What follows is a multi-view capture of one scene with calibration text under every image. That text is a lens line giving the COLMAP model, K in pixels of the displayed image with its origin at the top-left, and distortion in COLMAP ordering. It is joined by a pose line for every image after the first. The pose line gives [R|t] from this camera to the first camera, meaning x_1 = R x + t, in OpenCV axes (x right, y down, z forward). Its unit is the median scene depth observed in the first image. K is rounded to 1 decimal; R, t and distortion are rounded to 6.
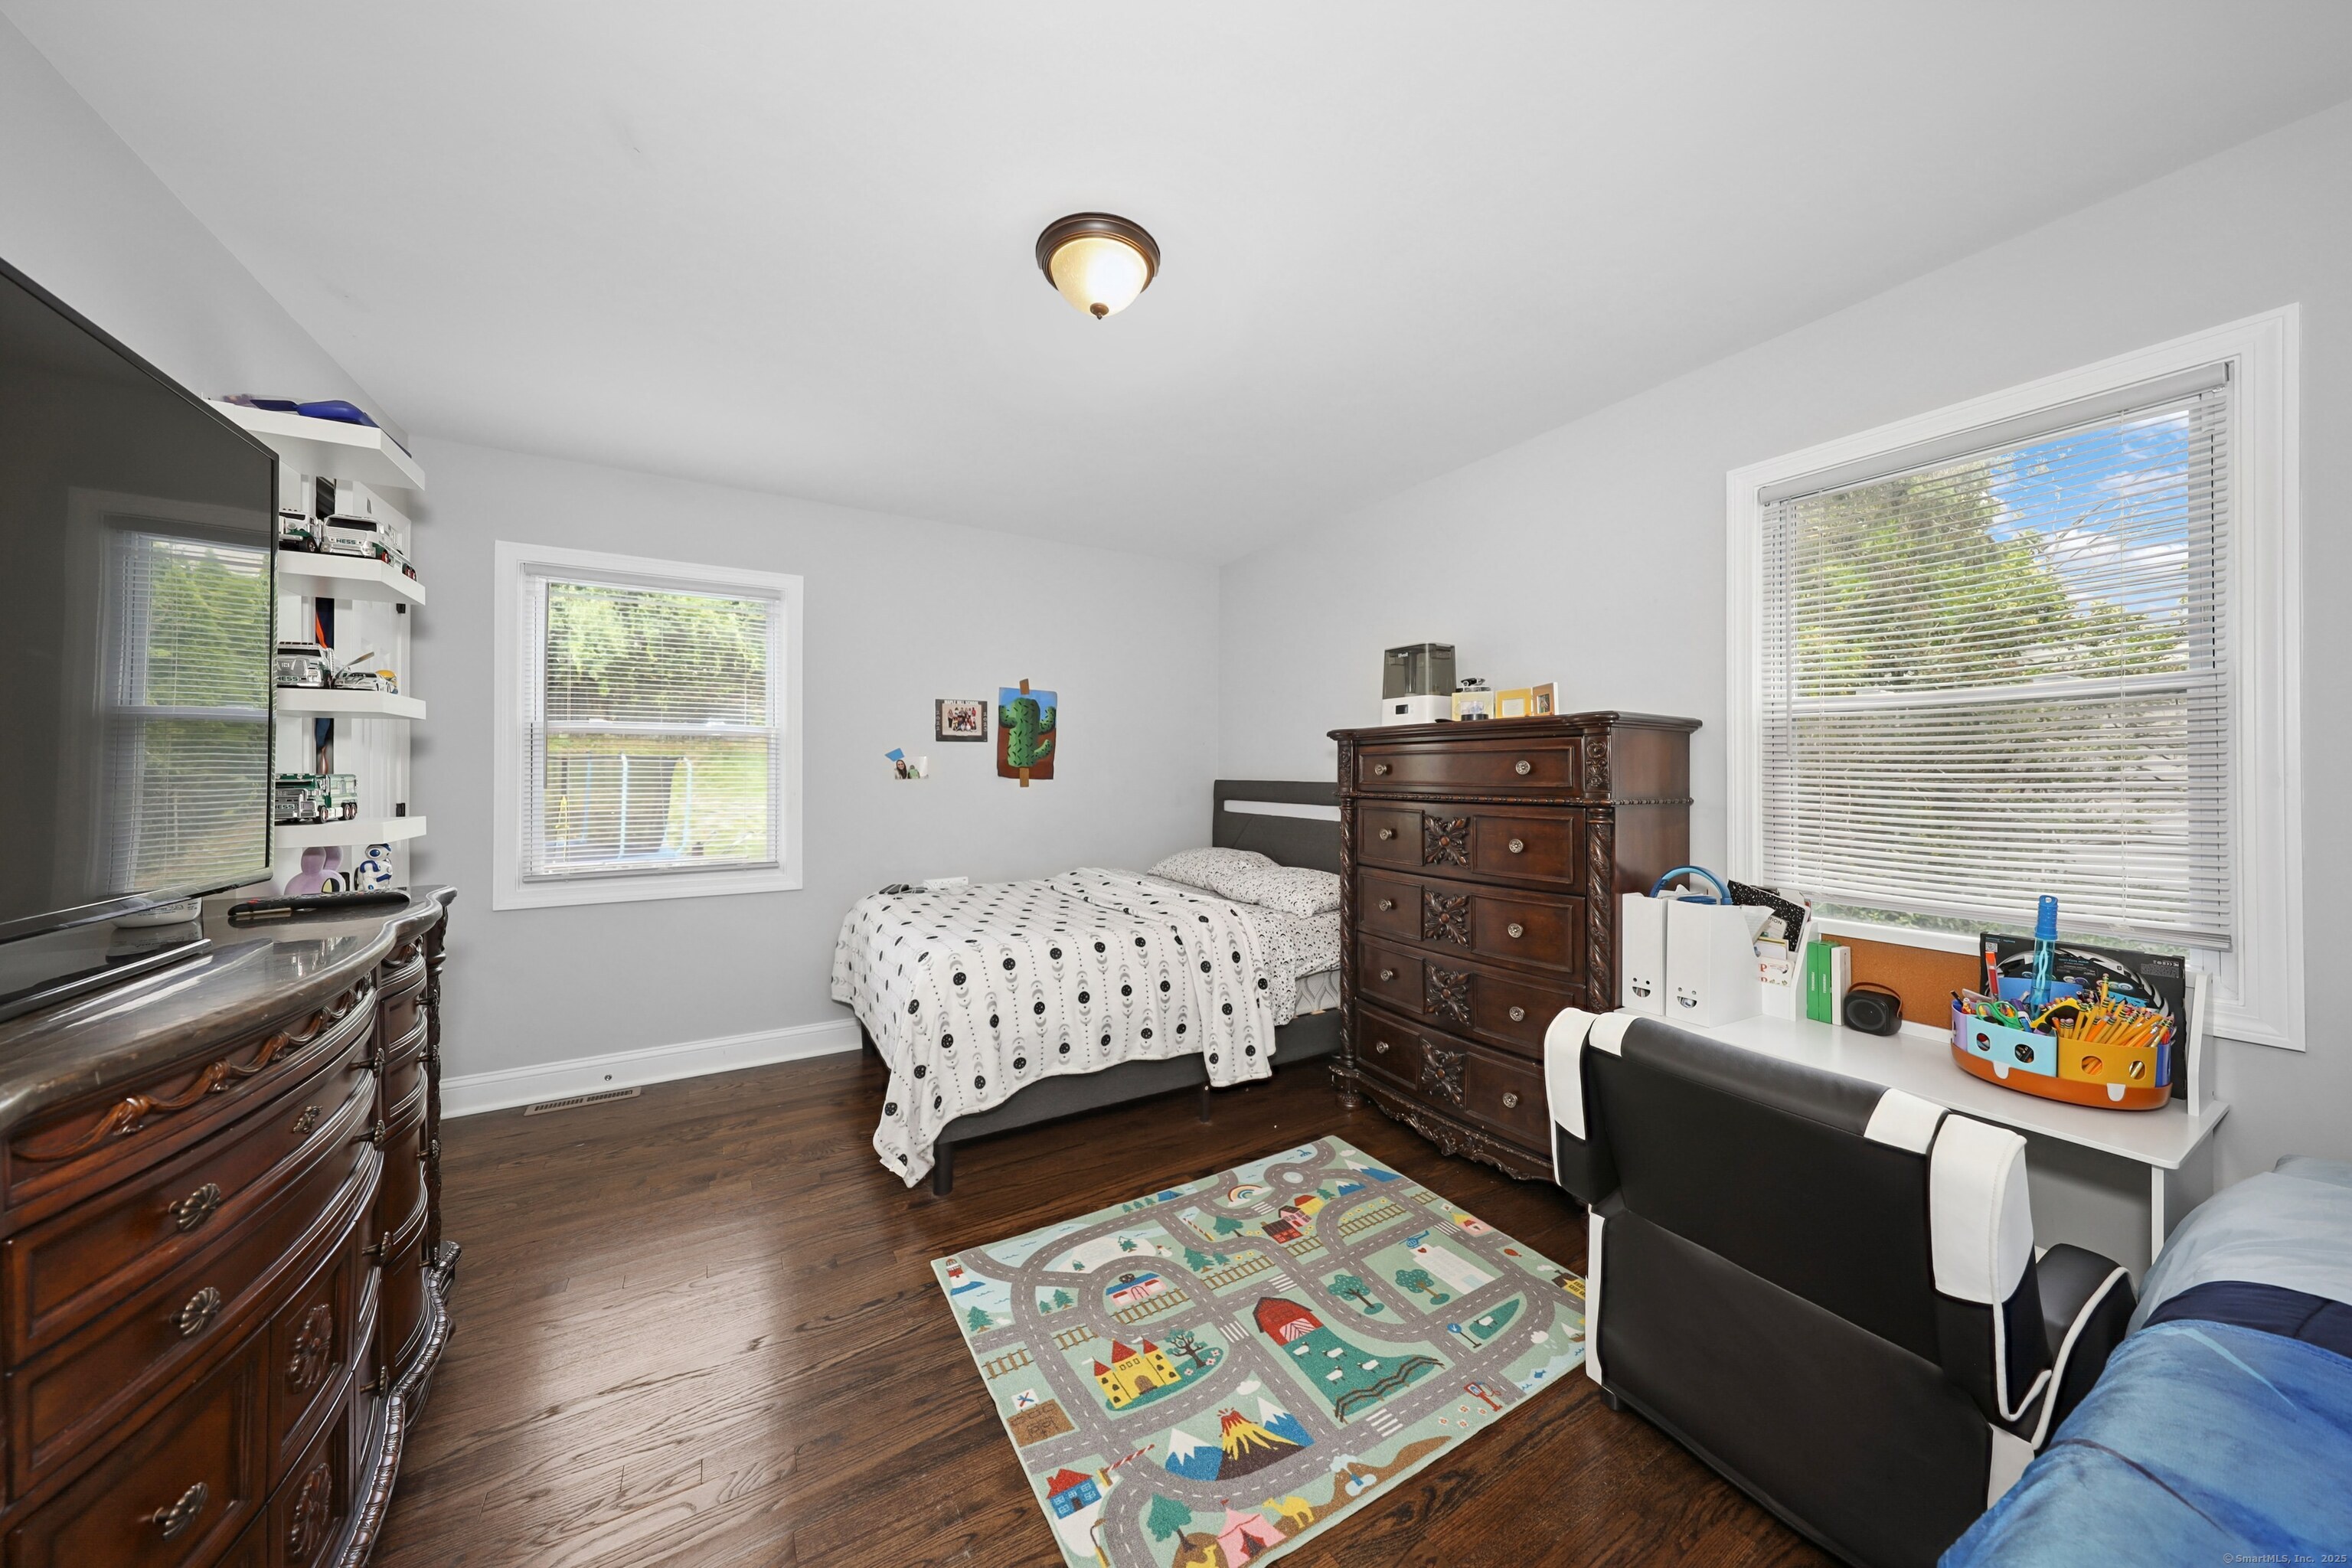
lens RADIAL K [[737.1, 0, 1168.5], [0, 737.1, 775.7], [0, 0, 1]] dist [0.000081, 0.000020]
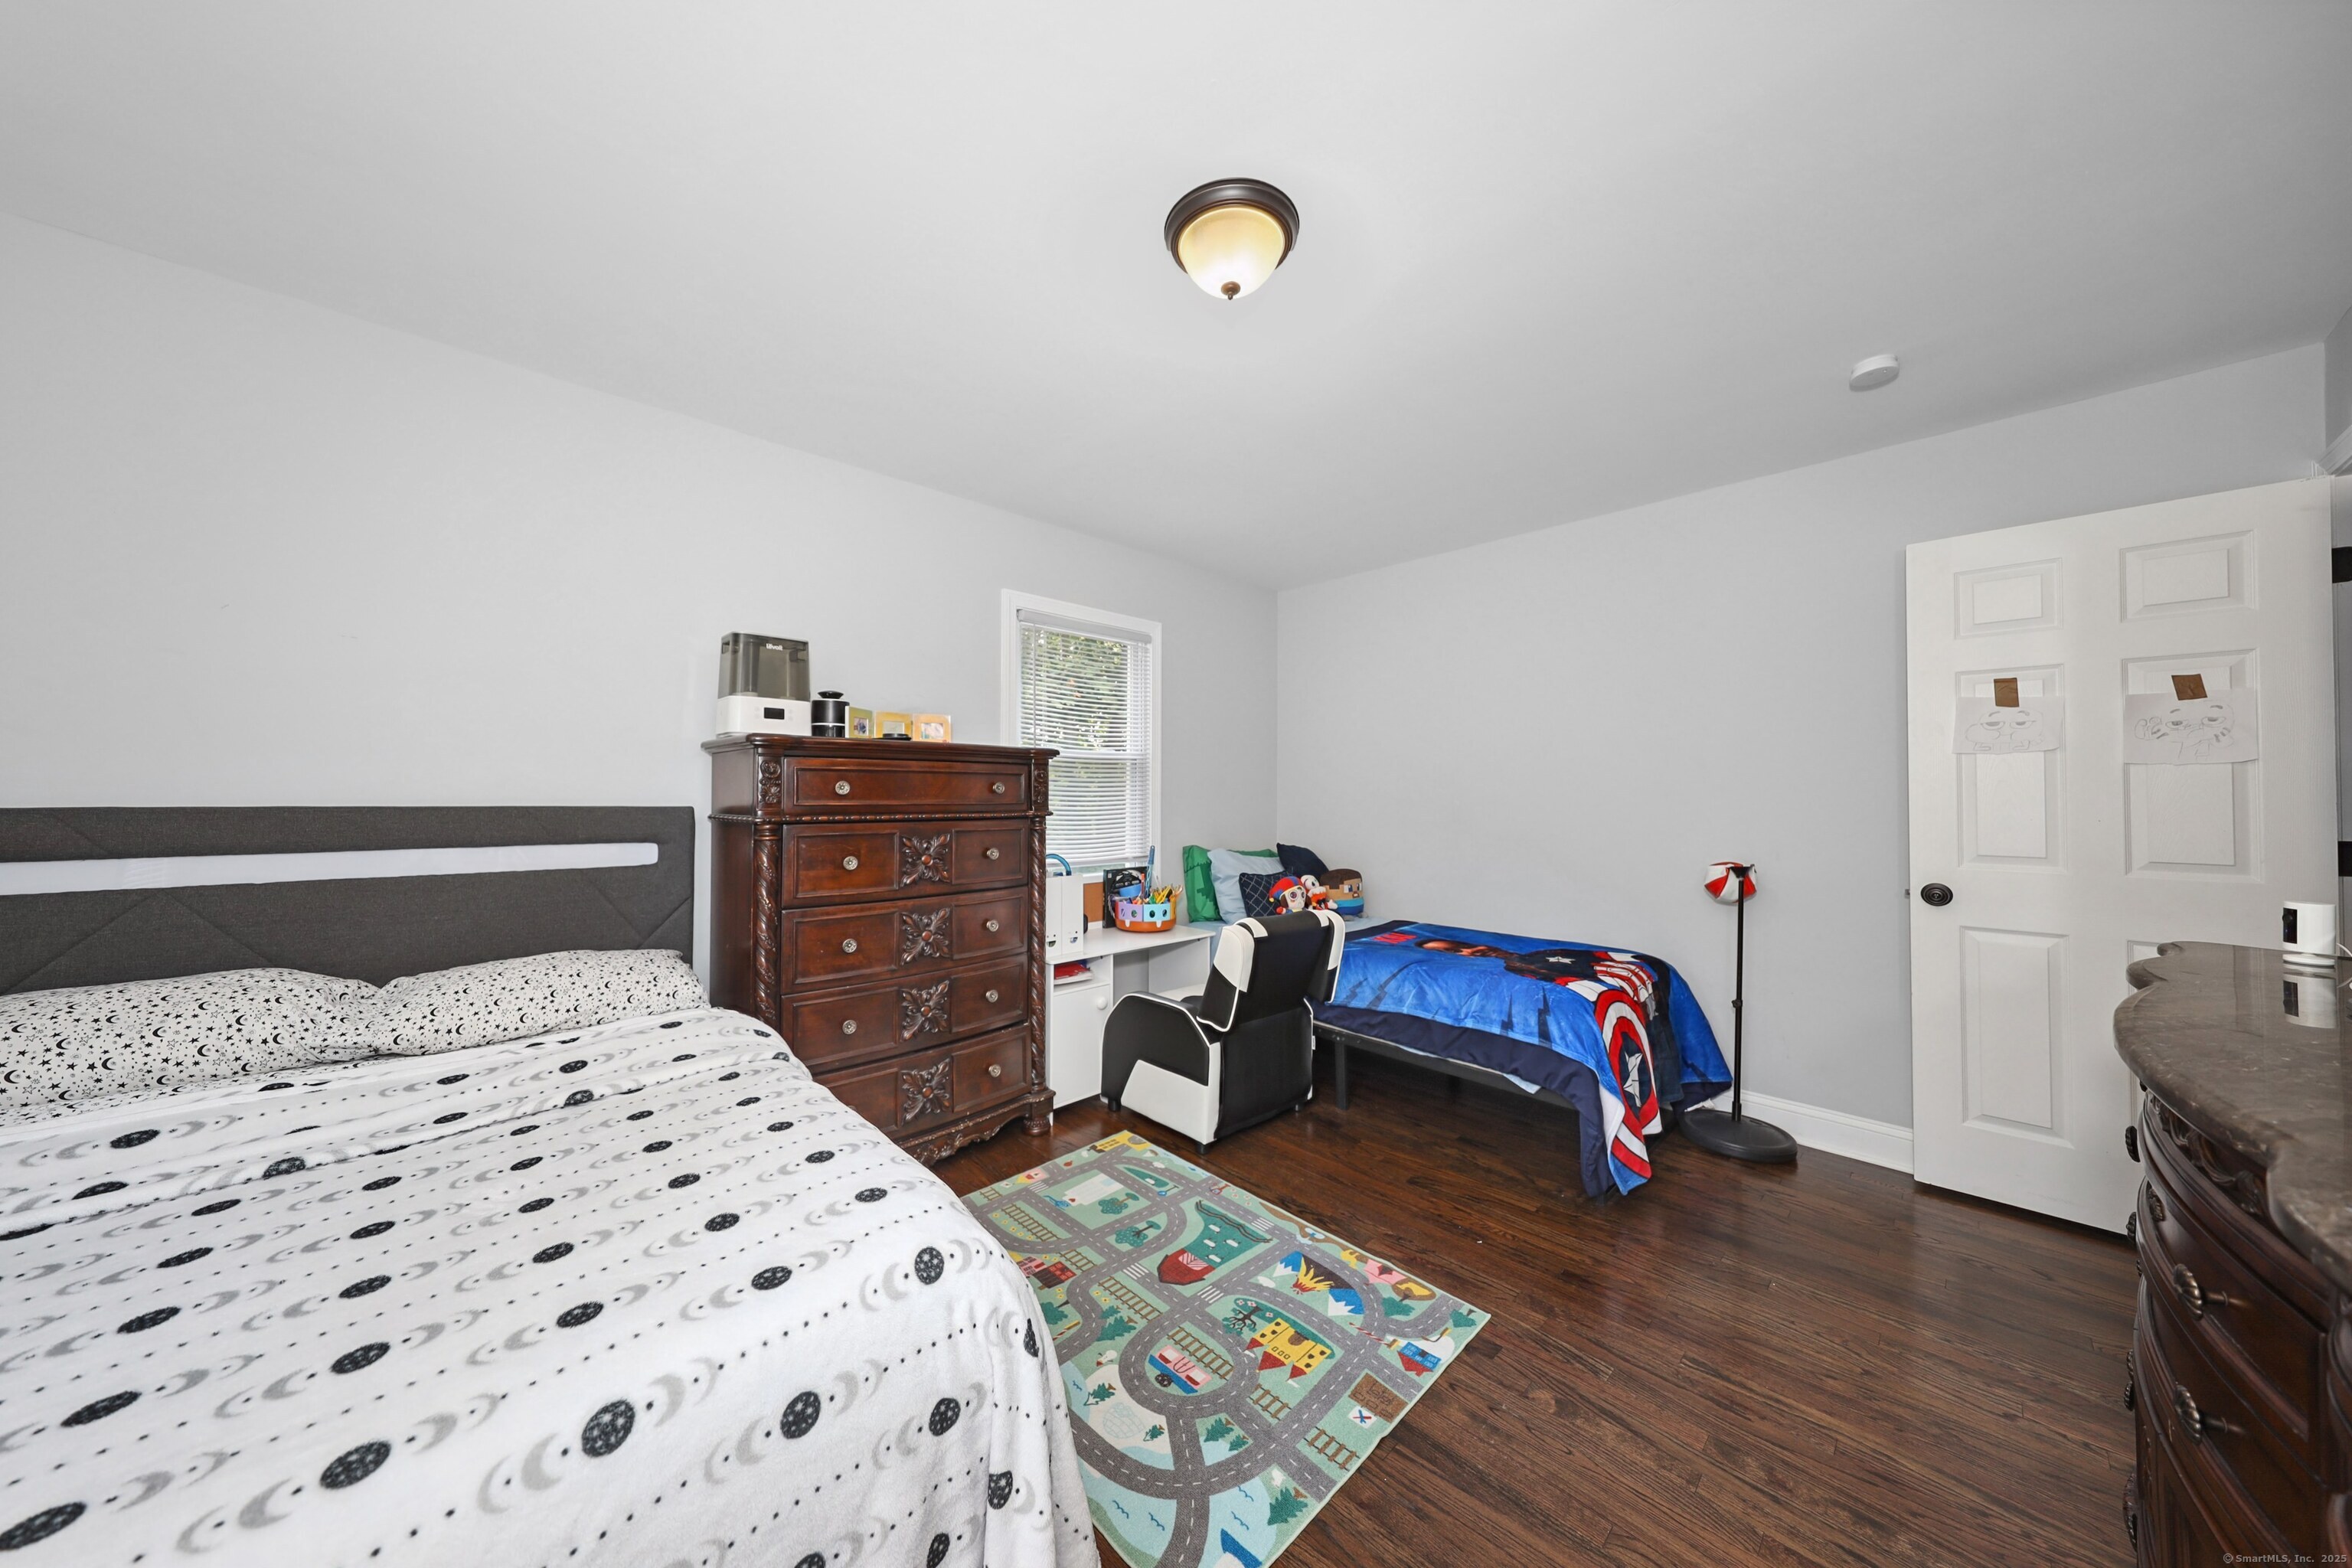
lens RADIAL K [[737.1, 0, 1171.3], [0, 737.1, 783.9], [0, 0, 1]] dist [0.000081, 0.000020]
pose [[-0.194774, 0.011365, 0.980782, -1.023217], [0.002938, 0.999935, -0.011004, -0.004970], [-0.980844, 0.000739, -0.194795, 1.303449]]
